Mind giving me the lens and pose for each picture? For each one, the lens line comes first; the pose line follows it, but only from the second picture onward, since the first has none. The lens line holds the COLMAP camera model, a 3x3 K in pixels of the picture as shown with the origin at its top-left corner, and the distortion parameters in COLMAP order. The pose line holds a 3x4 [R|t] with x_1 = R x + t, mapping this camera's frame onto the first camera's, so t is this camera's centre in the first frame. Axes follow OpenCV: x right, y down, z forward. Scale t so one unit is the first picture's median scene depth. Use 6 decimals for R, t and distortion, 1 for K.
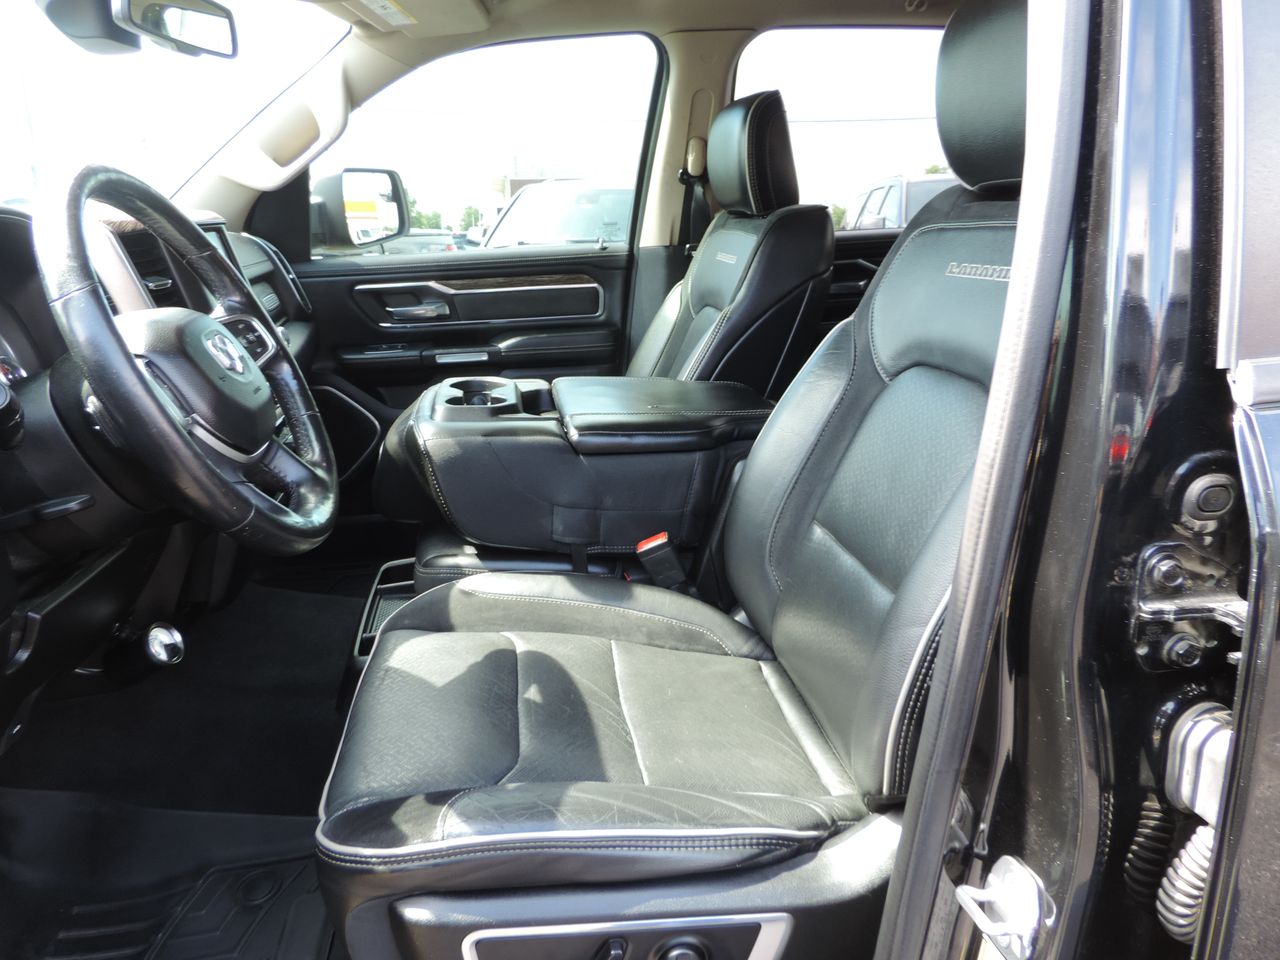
lens RADIAL K [[899.7, 0, 640.0], [0, 899.7, 480.0], [0, 0, 1]] dist [-0.017570, -0.005559]
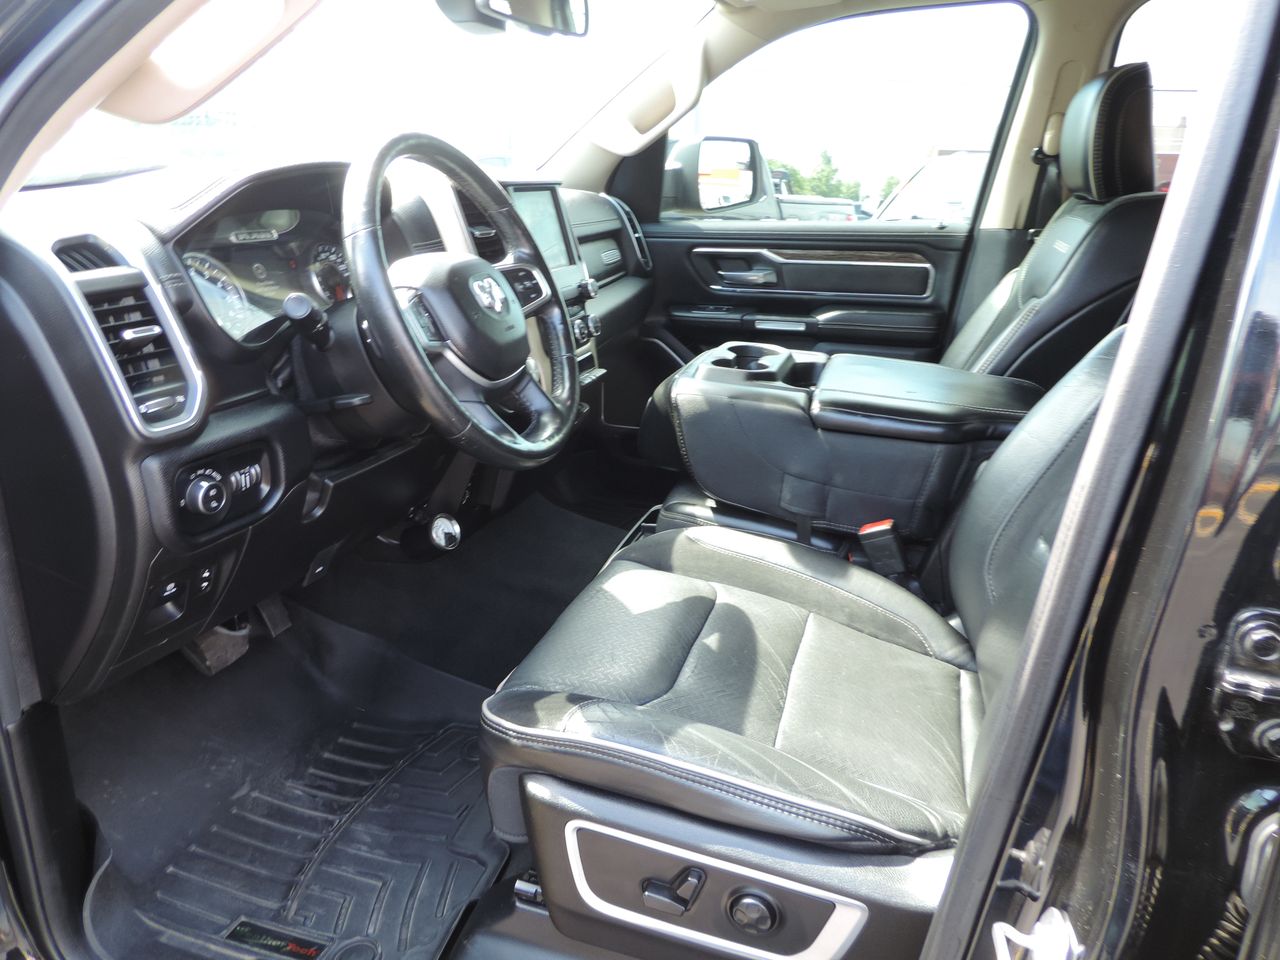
lens RADIAL K [[899.7, 0, 640.0], [0, 899.7, 480.0], [0, 0, 1]] dist [-0.017570, -0.005559]
pose [[0.902147, 0.171403, -0.395919, 0.163988], [-0.158594, 0.985193, 0.065141, -0.005462], [0.401222, 0.004023, 0.915972, -0.012327]]
